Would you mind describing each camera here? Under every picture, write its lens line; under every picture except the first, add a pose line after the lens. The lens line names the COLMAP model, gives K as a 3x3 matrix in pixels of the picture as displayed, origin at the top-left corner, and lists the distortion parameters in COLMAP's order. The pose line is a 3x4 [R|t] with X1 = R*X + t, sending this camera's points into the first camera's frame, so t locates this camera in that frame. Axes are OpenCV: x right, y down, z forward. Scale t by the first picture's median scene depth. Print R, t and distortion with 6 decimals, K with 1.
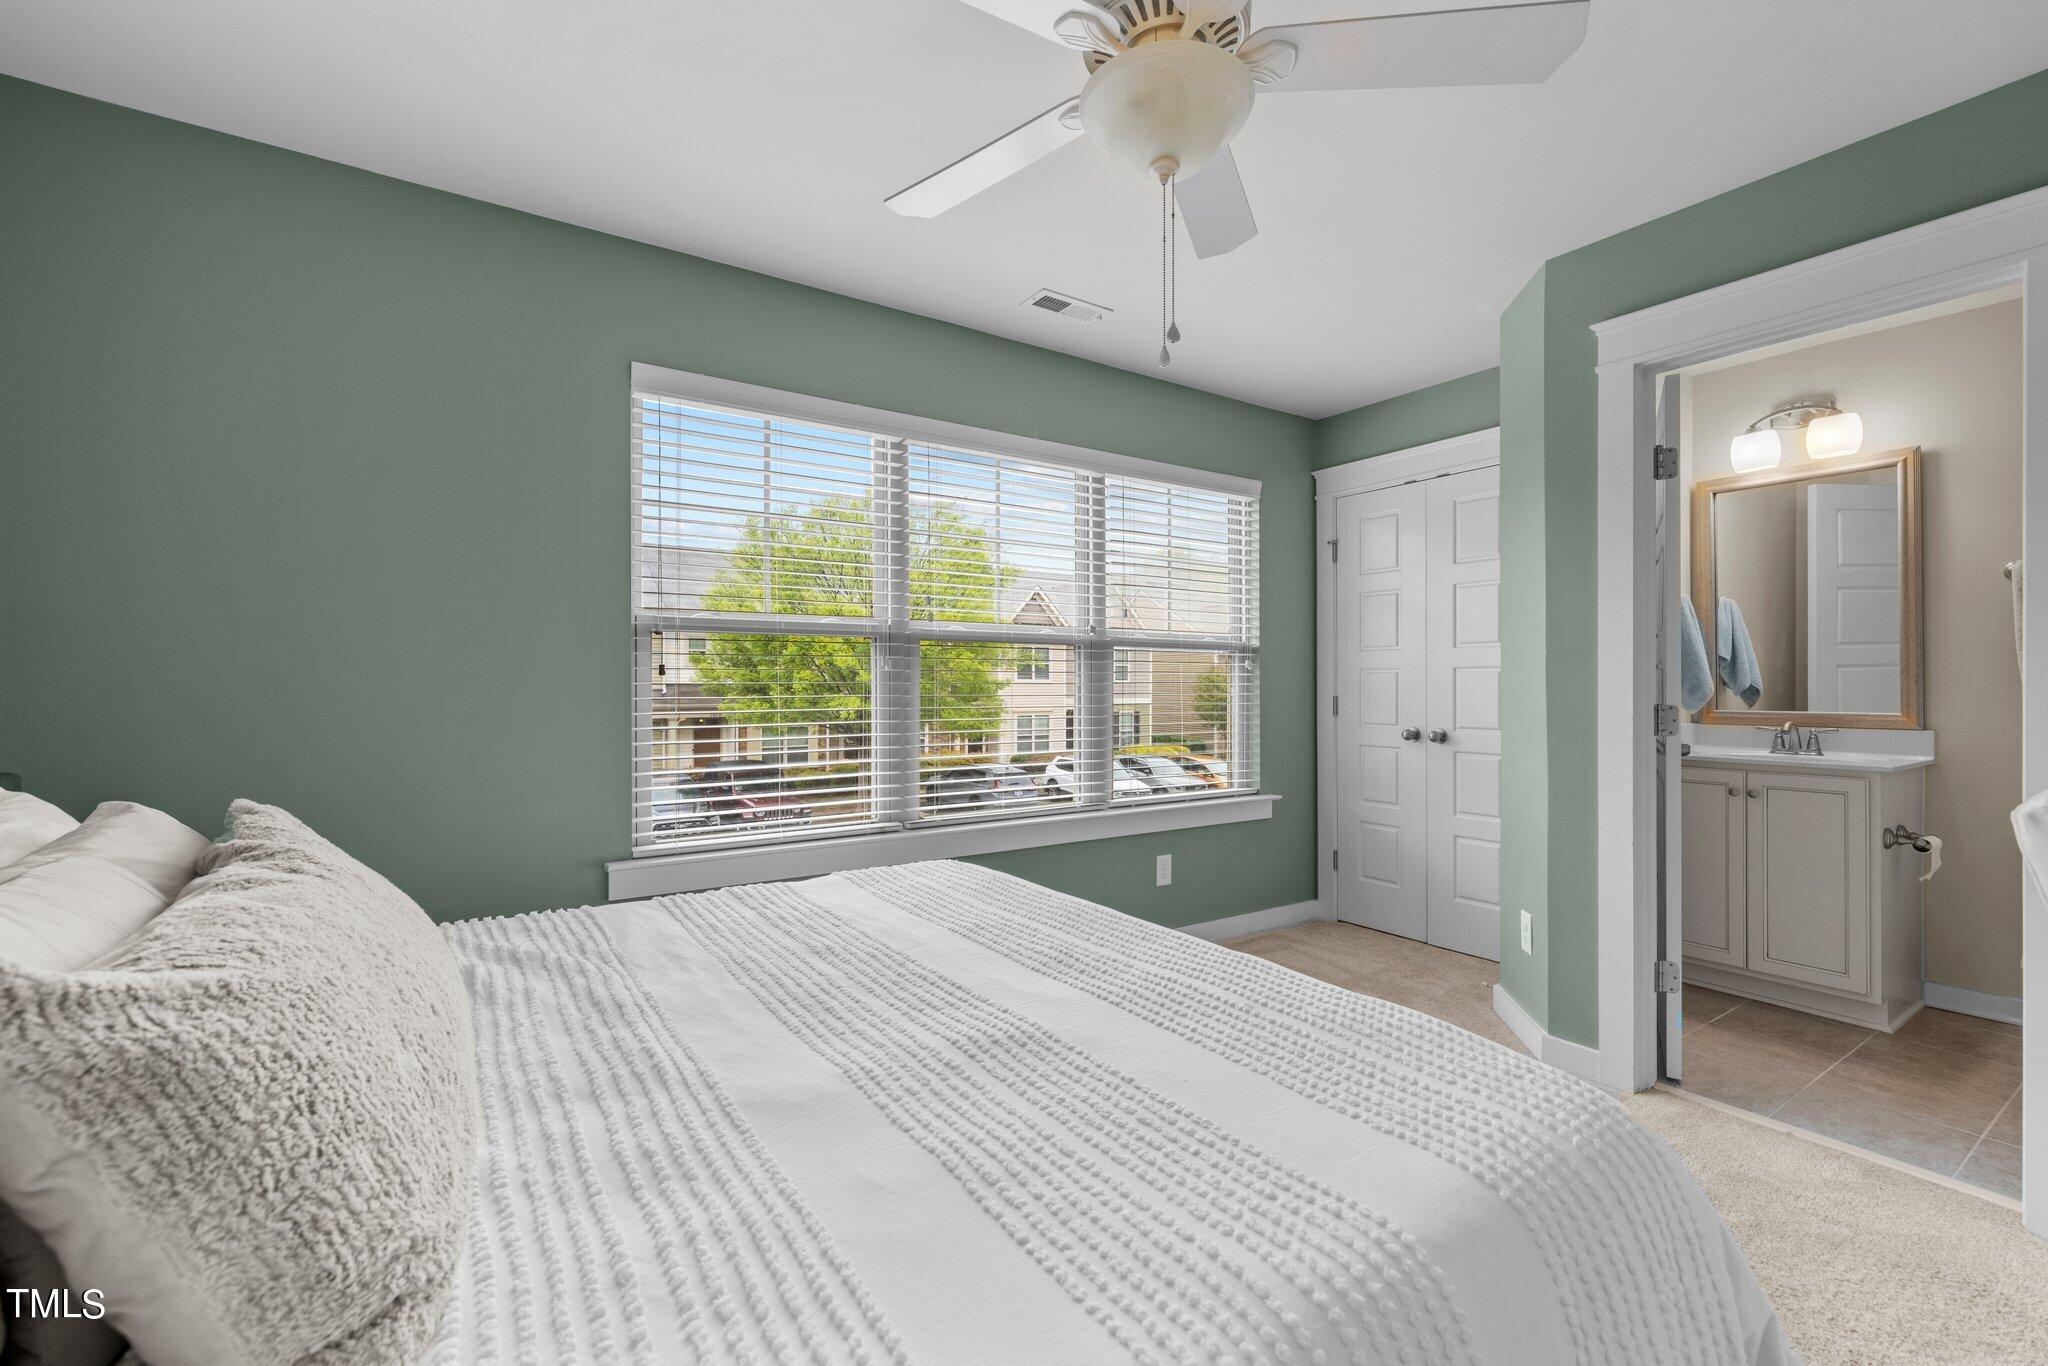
lens RADIAL K [[858.5, 0, 1008.8], [0, 858.5, 680.6], [0, 0, 1]] dist [-0.000221, -0.000102]
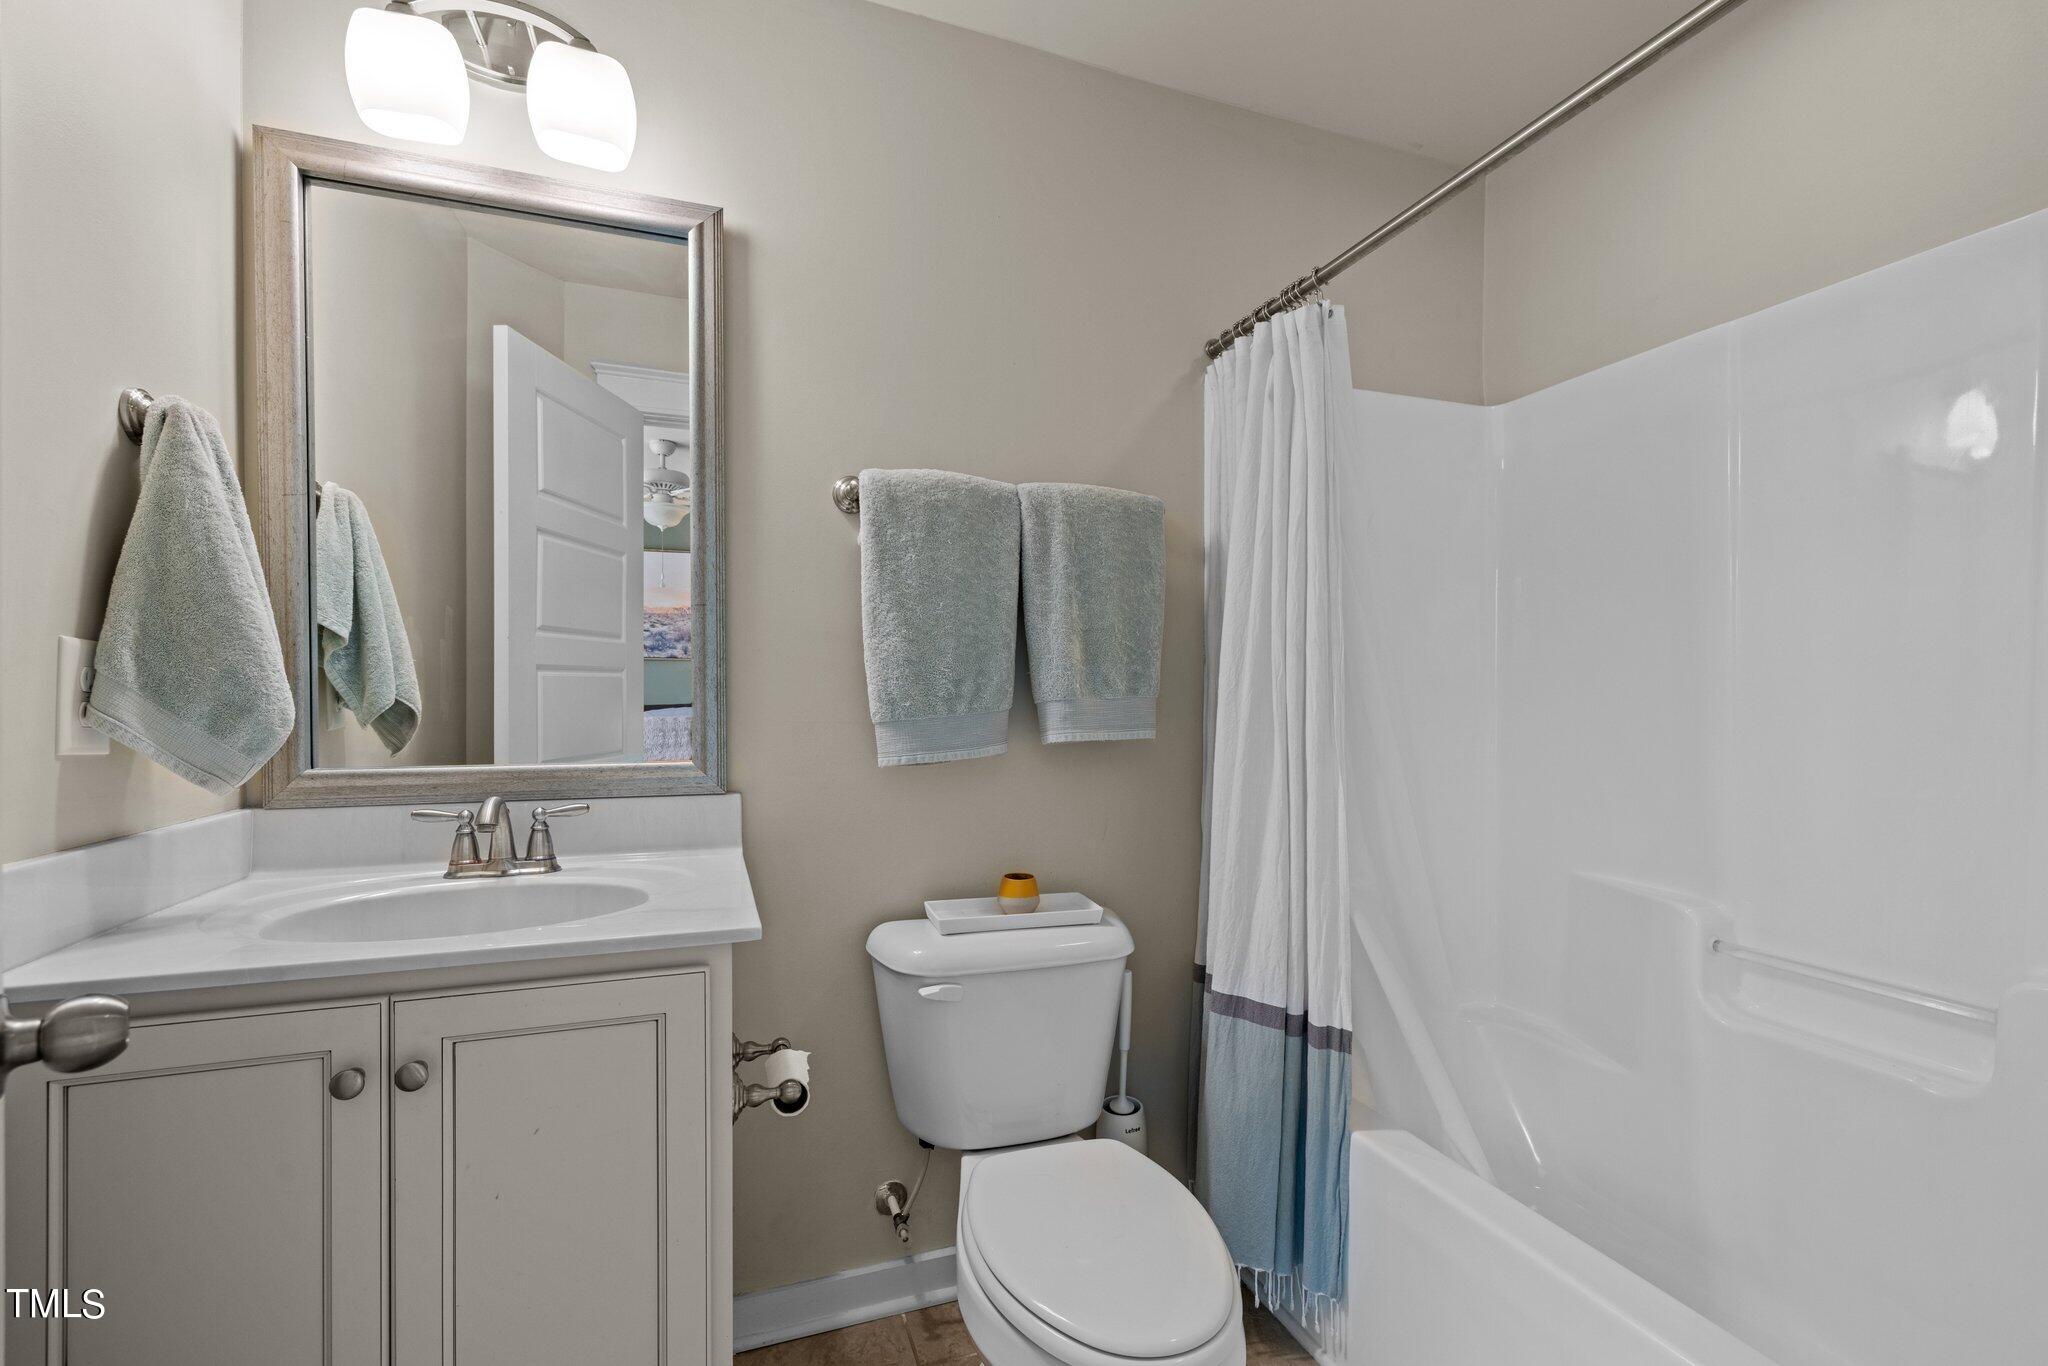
lens RADIAL K [[858.5, 0, 1006.8], [0, 858.5, 689.5], [0, 0, 1]] dist [-0.000221, -0.000102]
pose [[0.231057, -0.002657, 0.972937, 0.566495], [-0.000132, 0.999996, 0.002762, -0.002127], [-0.972940, -0.000766, 0.231056, 0.661261]]
